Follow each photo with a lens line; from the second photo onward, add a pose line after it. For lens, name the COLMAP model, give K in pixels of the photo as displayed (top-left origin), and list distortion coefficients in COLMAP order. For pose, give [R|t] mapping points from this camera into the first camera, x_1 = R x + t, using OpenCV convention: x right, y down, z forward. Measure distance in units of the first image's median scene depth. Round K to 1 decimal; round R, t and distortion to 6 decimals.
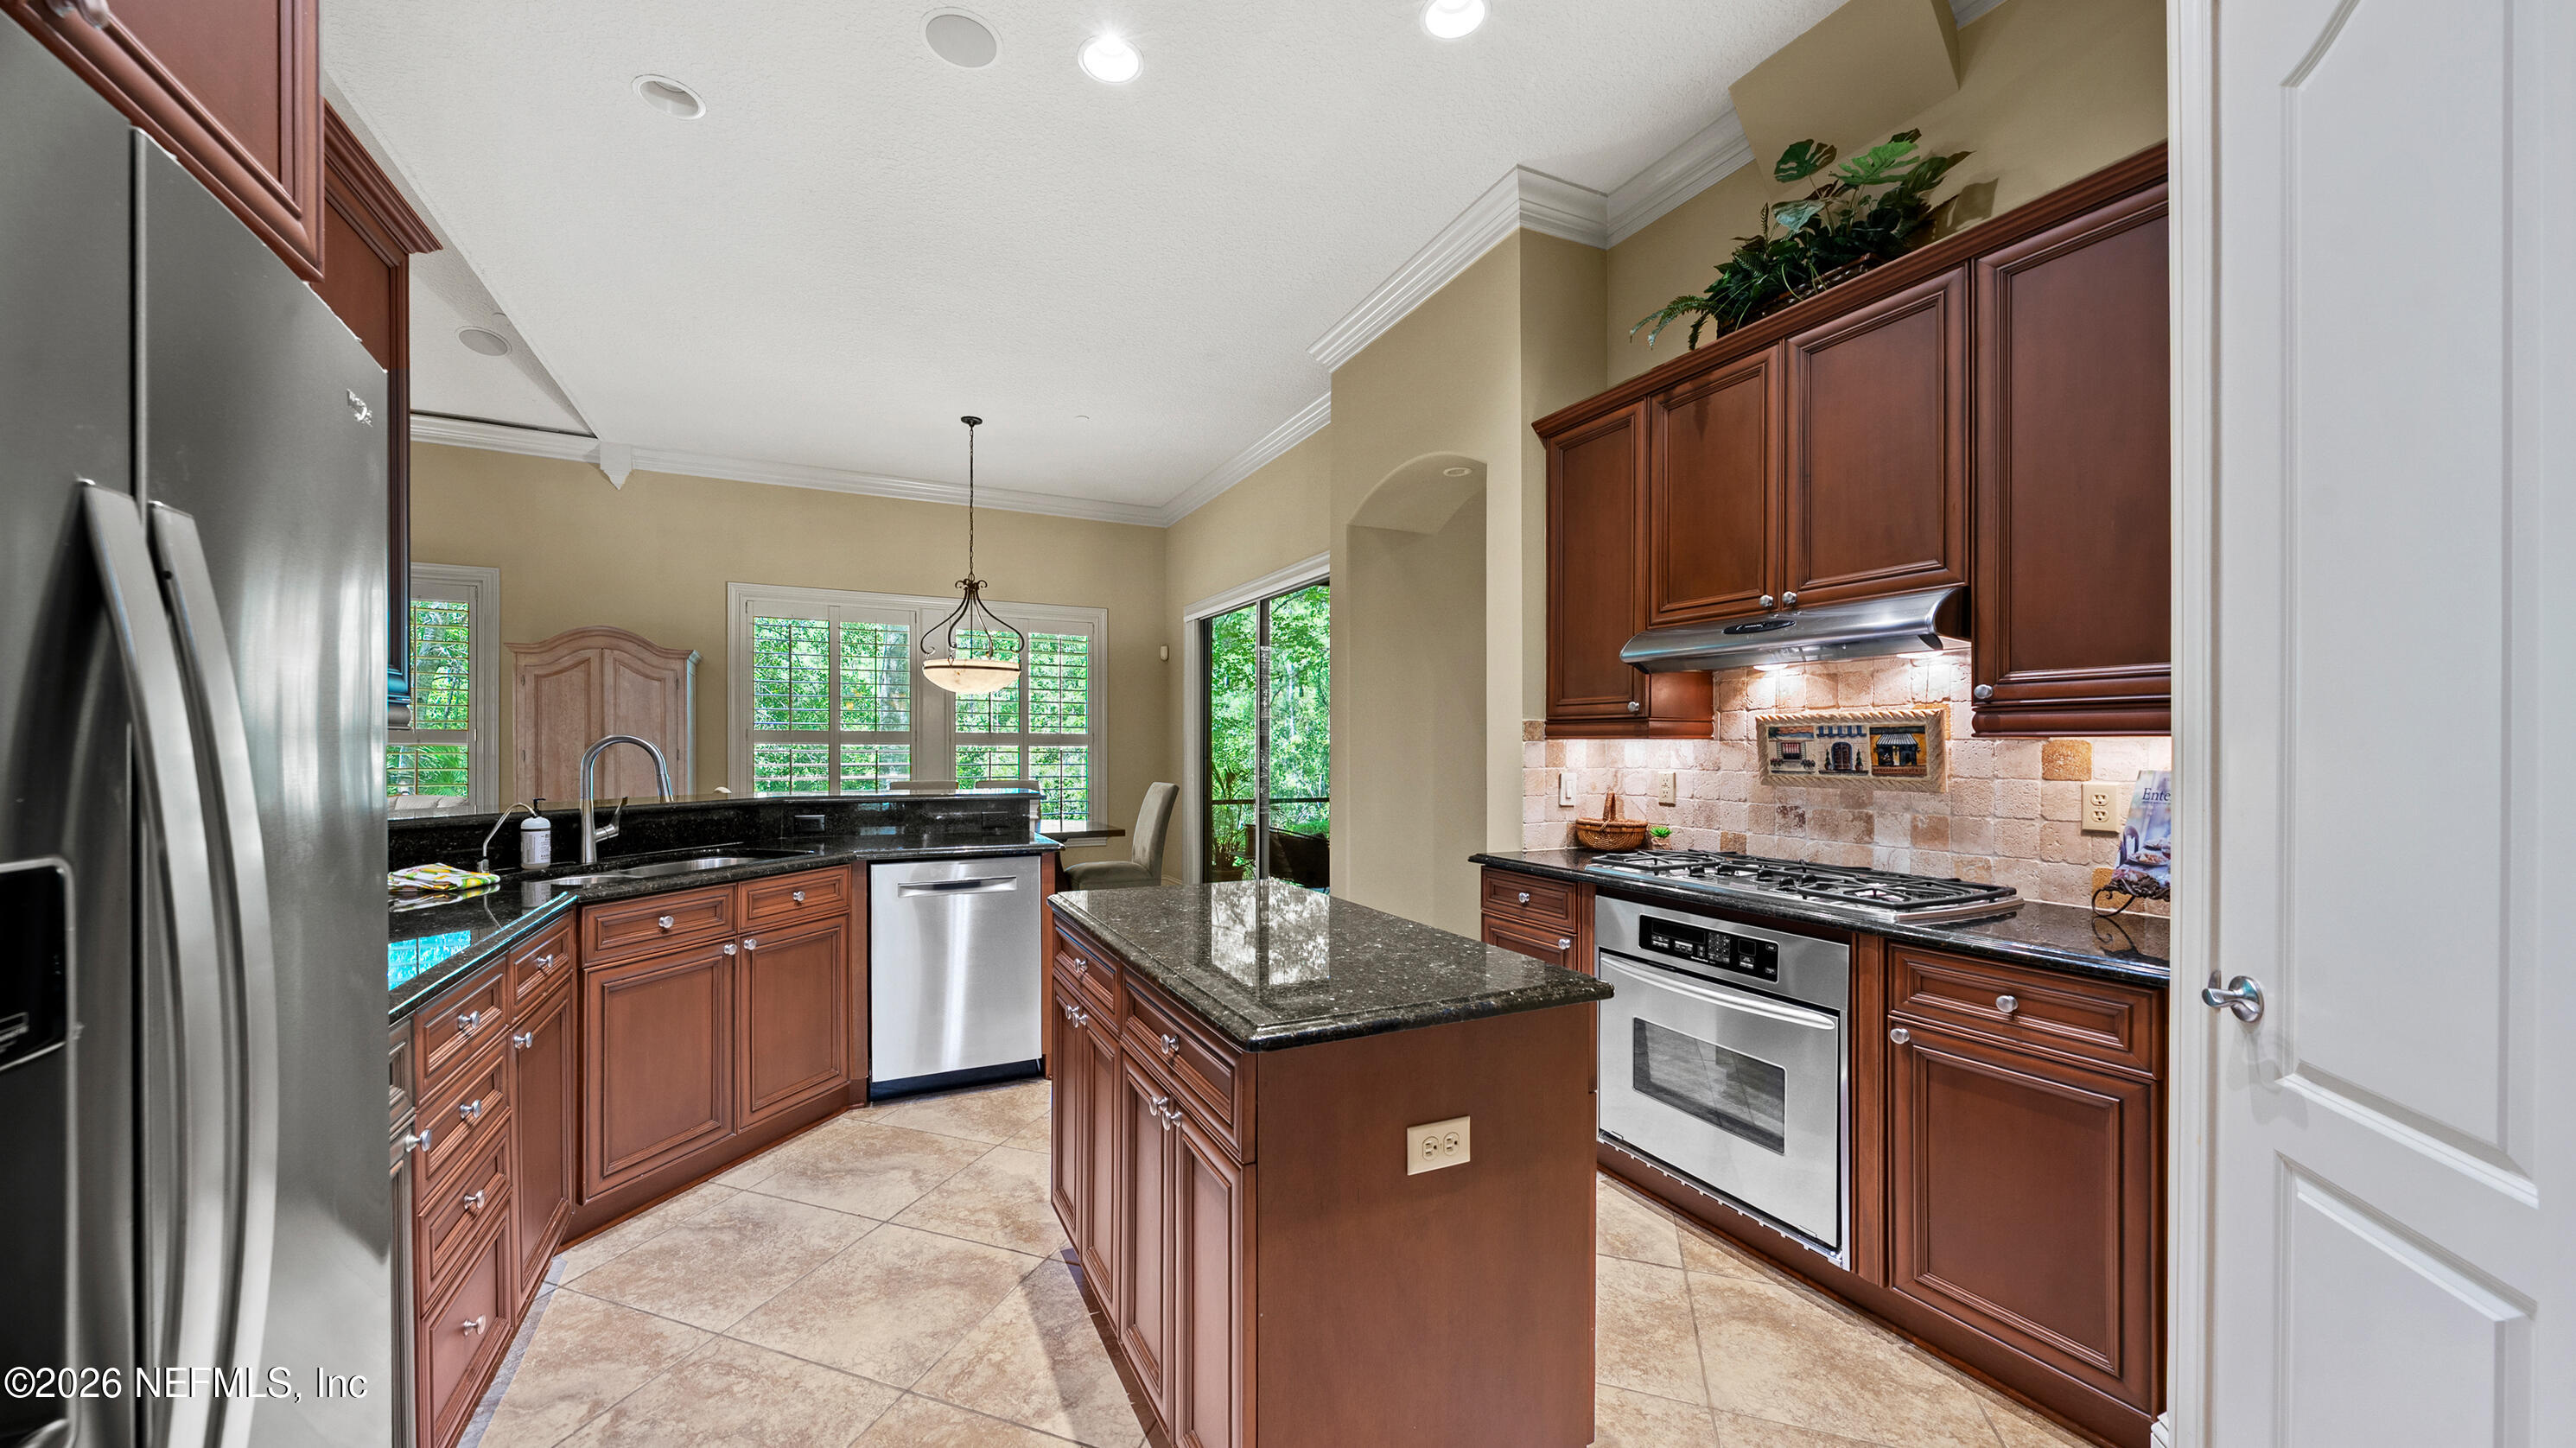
lens RADIAL K [[916.7, 0, 1277.7], [0, 916.7, 749.0], [0, 0, 1]] dist [-0.000797, -0.000093]
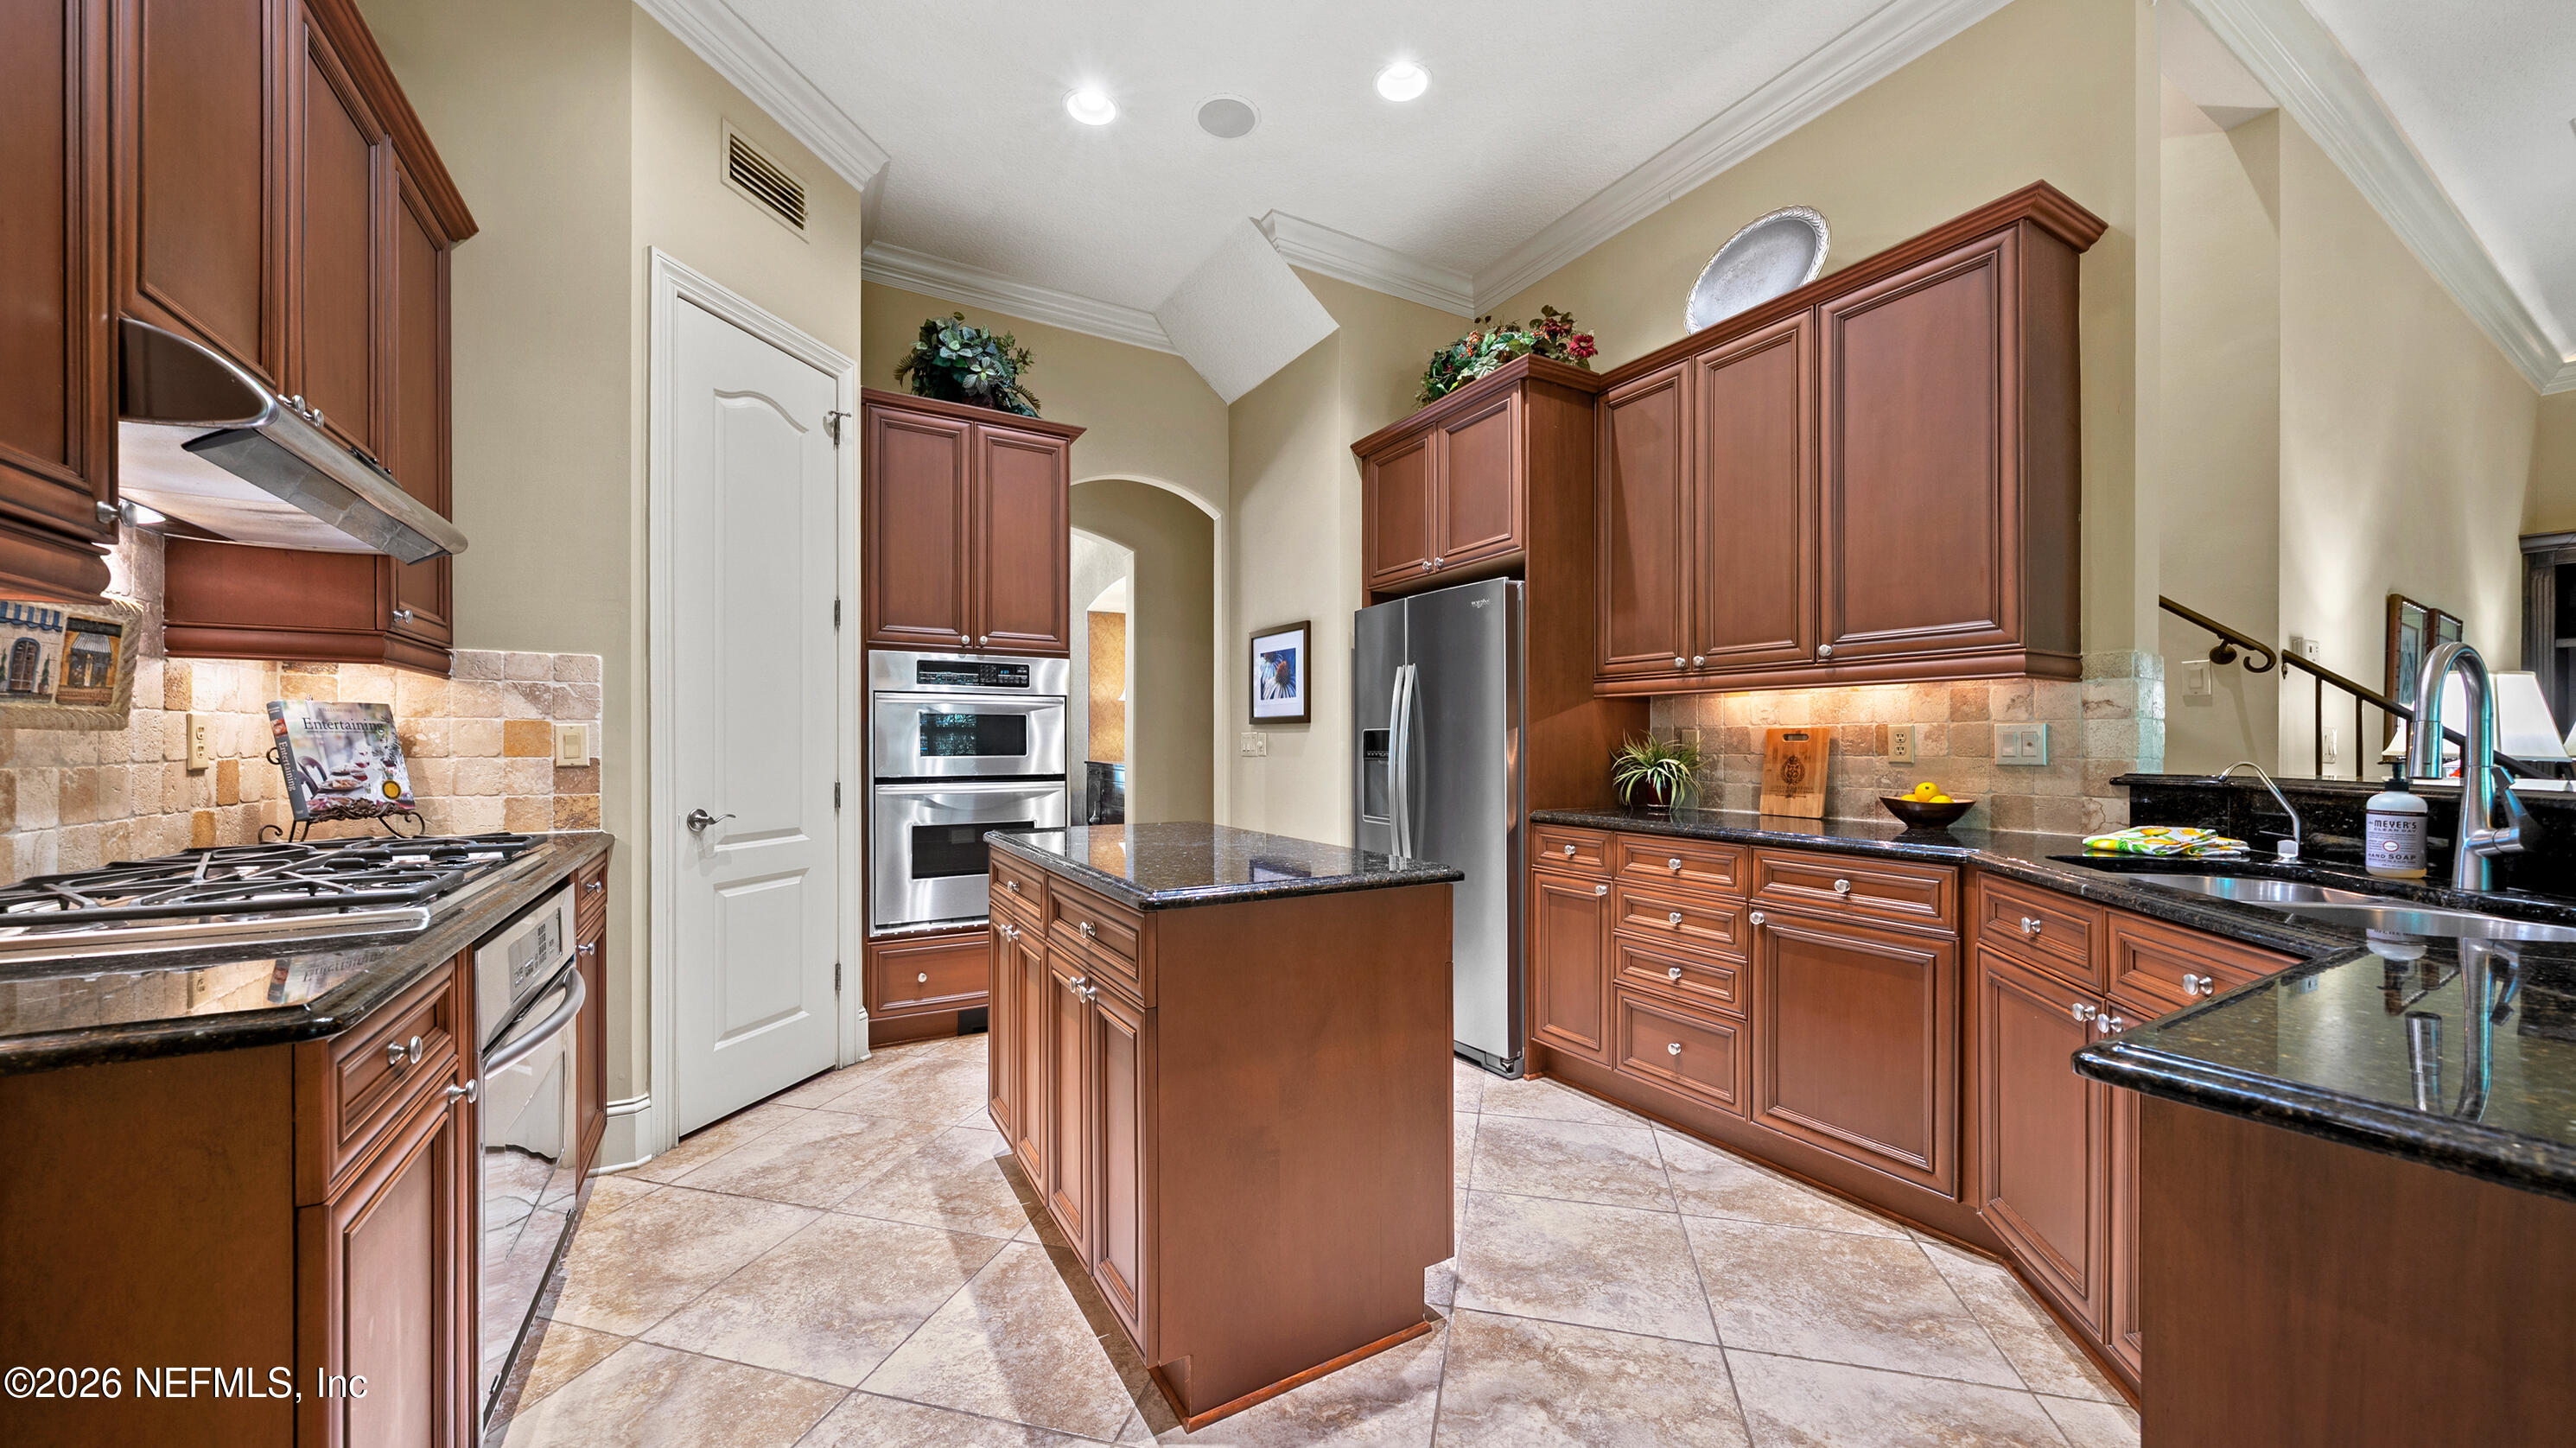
lens RADIAL K [[898.3, 0, 1345.7], [0, 898.3, 762.5], [0, 0, 1]] dist [-0.001062, -0.000050]
pose [[-0.991881, -0.000439, -0.127169, -0.053109], [-0.003817, 0.999646, 0.026320, 0.047889], [0.127112, 0.026592, -0.991532, 1.648559]]
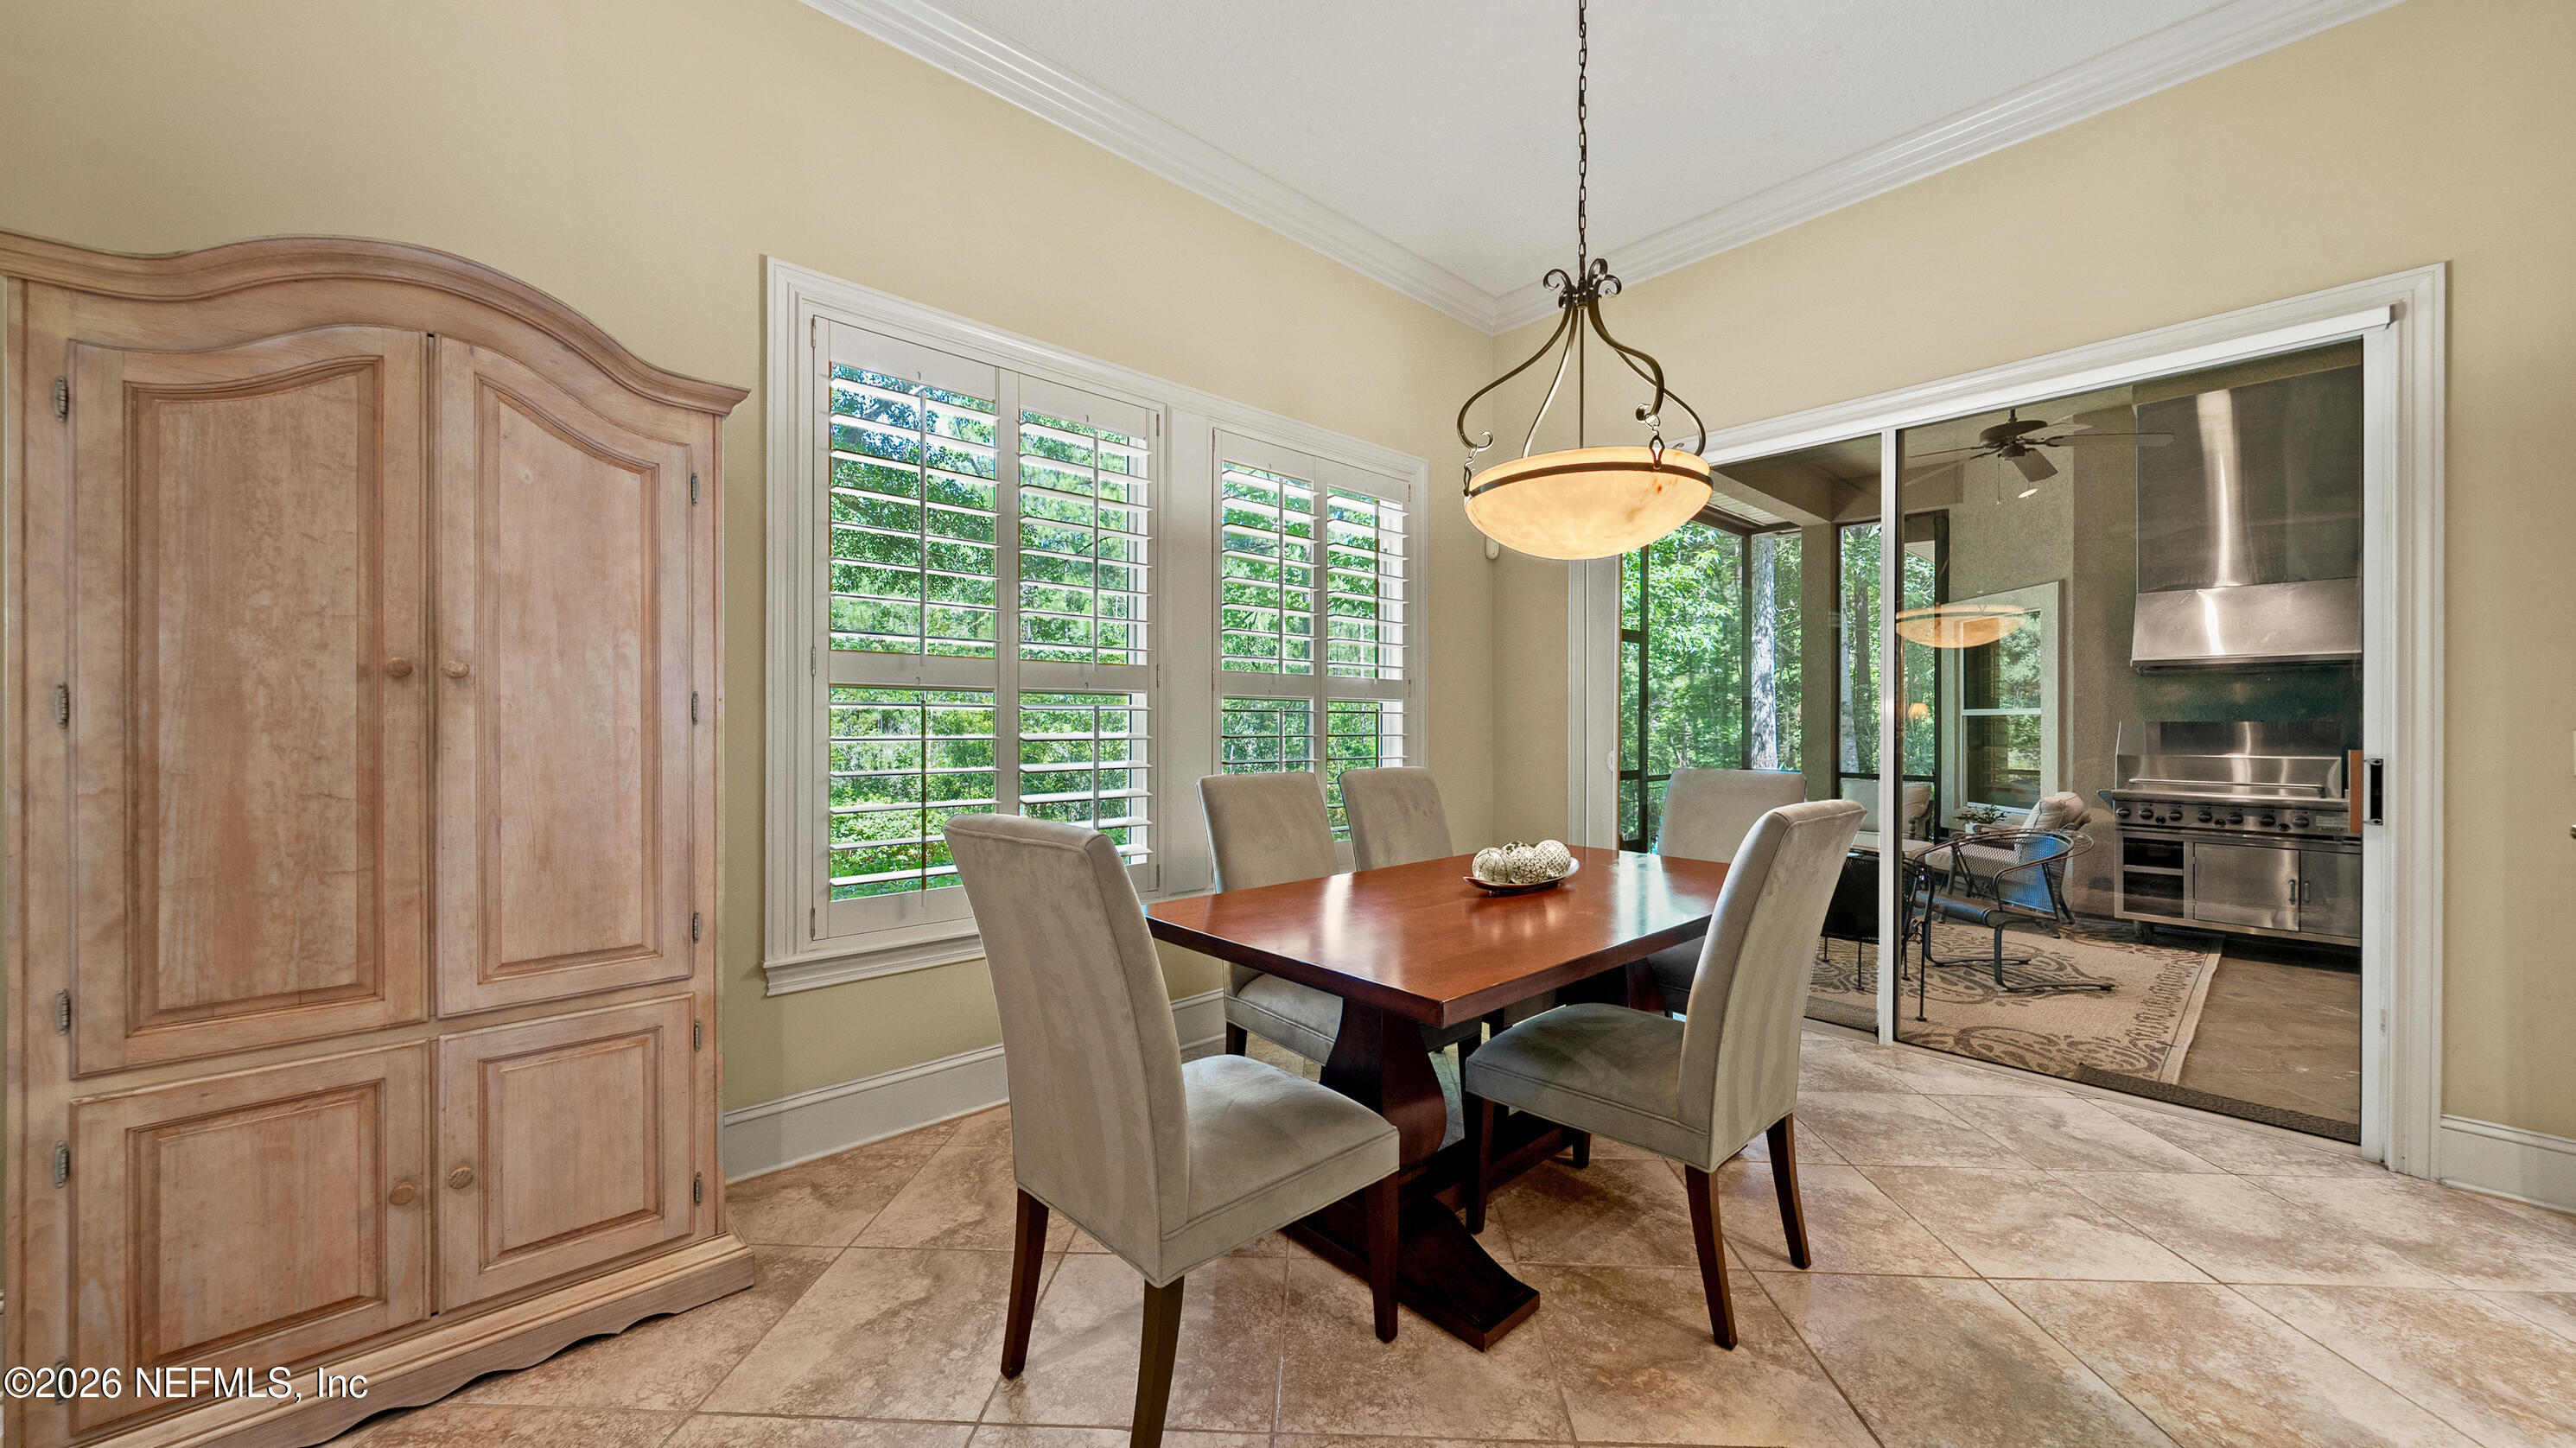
lens RADIAL K [[927.6, 0, 1299.1], [0, 927.6, 716.3], [0, 0, 1]] dist [0.012642, 0.000059]
pose [[0.951756, 0.003163, 0.306839, -1.276228], [-0.000141, 0.999951, -0.009870, 0.028979], [-0.306856, 0.009351, 0.951710, 1.447716]]
